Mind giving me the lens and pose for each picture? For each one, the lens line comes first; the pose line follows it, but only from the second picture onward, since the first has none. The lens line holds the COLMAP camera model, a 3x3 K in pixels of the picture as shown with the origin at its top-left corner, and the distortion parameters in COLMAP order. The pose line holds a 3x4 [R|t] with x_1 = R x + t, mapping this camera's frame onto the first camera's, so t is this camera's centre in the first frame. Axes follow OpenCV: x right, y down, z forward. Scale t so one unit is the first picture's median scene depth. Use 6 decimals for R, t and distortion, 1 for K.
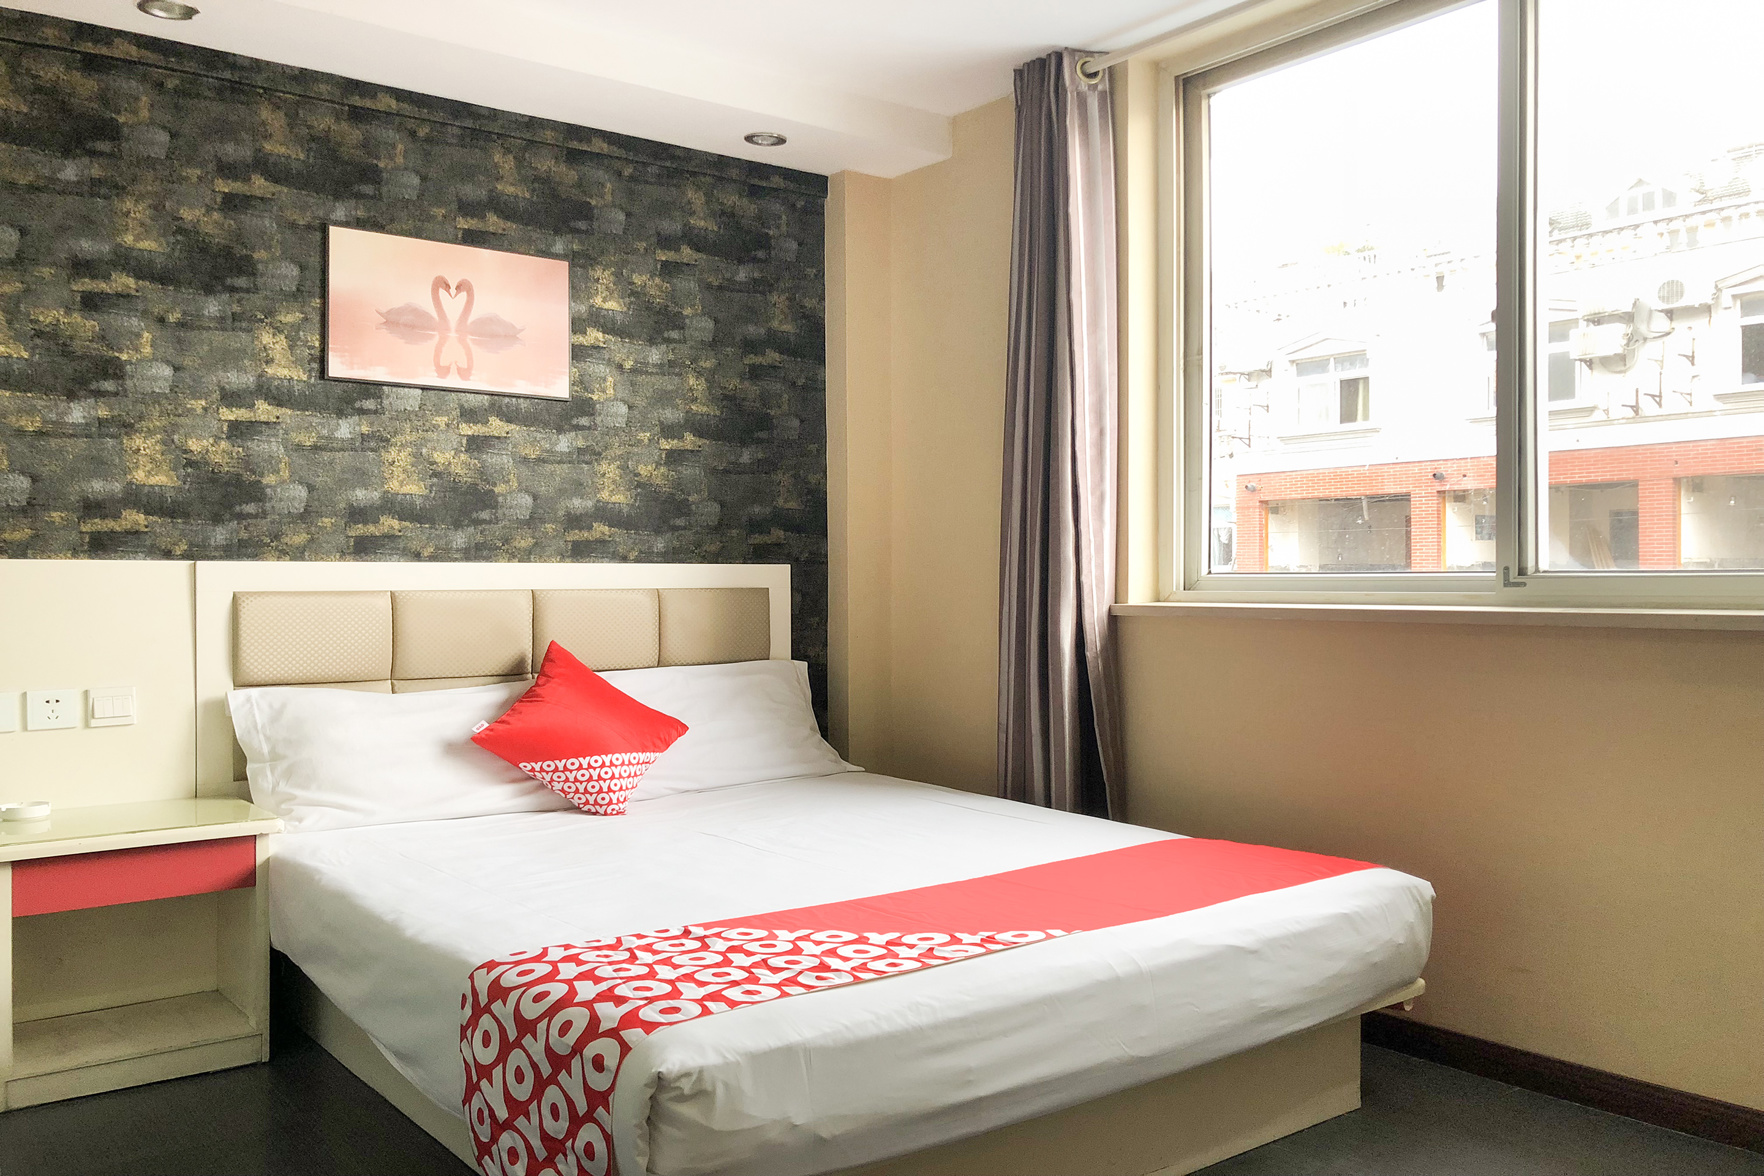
lens RADIAL K [[1447.6, 0, 882.0], [0, 1447.6, 588.0], [0, 0, 1]] dist [0.013784, -0.008180]
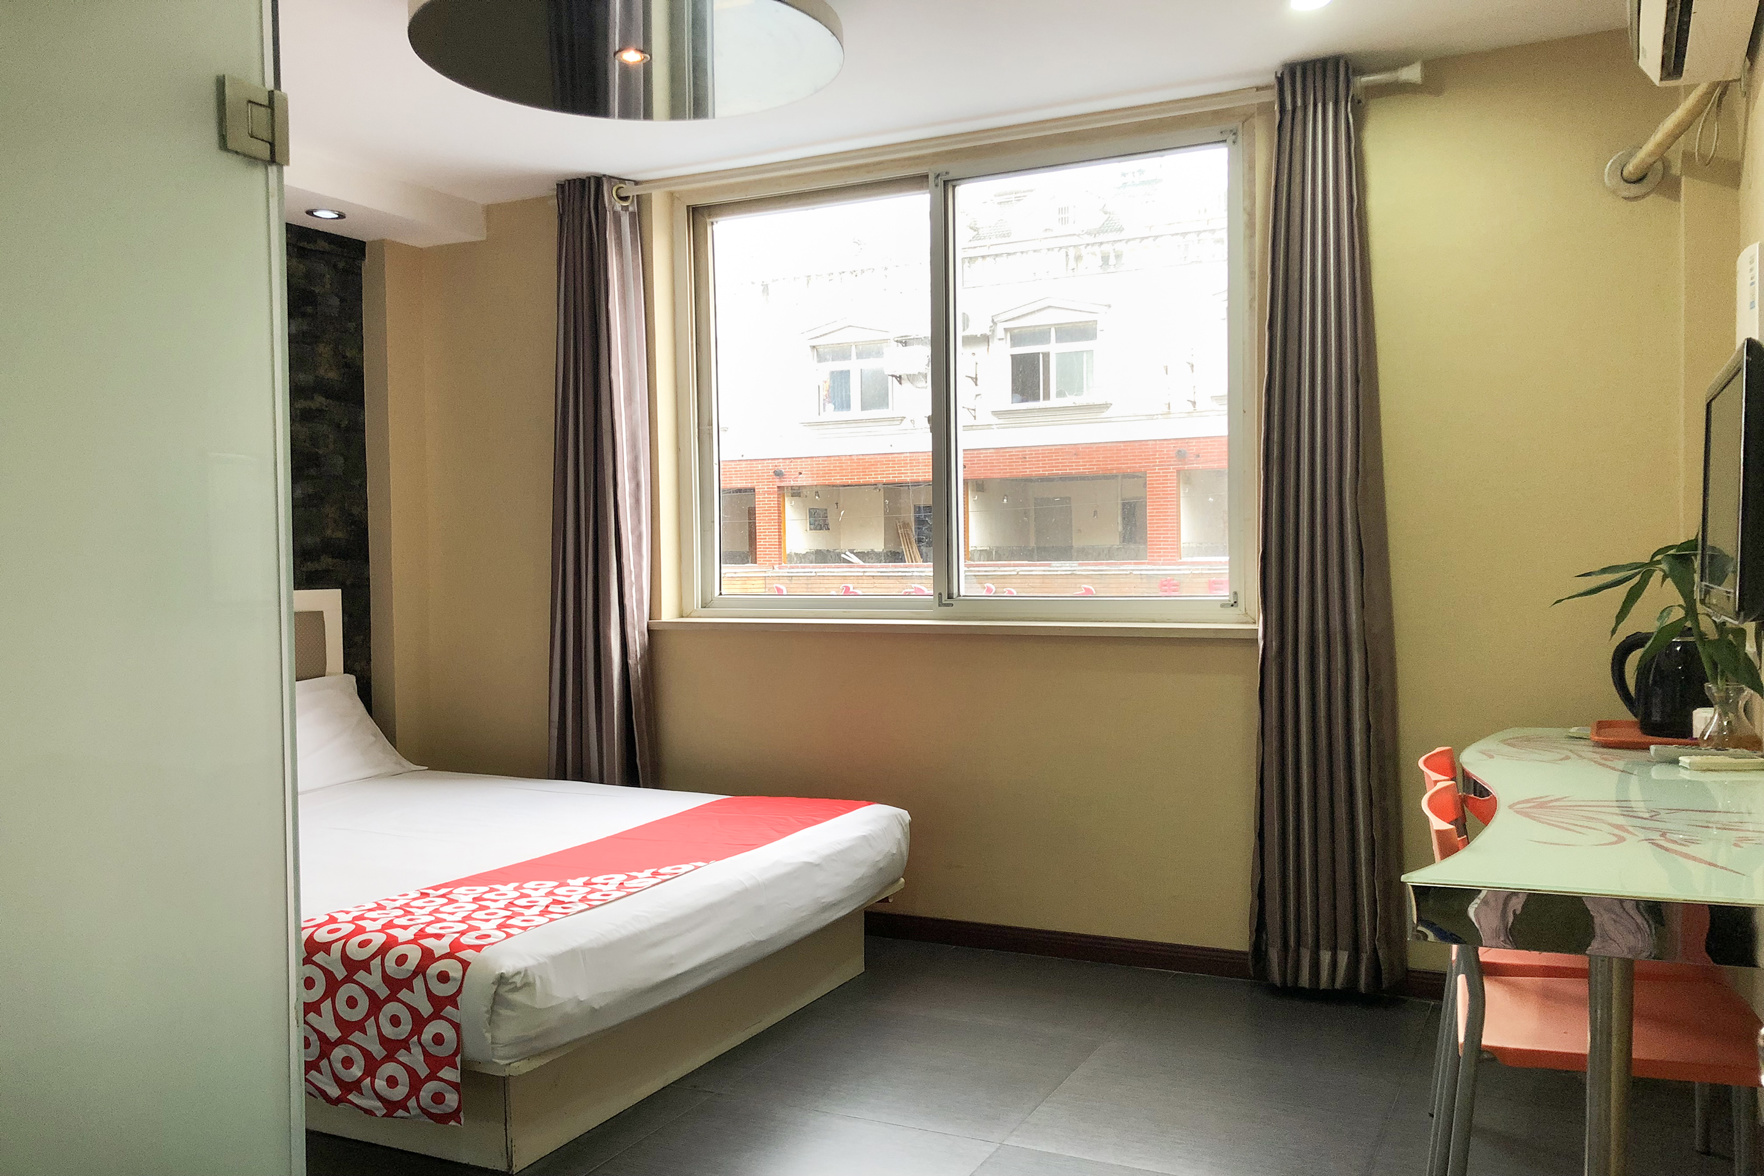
lens RADIAL K [[1447.6, 0, 882.0], [0, 1447.6, 588.0], [0, 0, 1]] dist [0.013784, -0.008180]
pose [[0.898987, -0.016245, 0.437674, -0.258706], [0.010407, 0.999822, 0.015734, -0.043192], [-0.437852, -0.009590, 0.898996, -0.280623]]
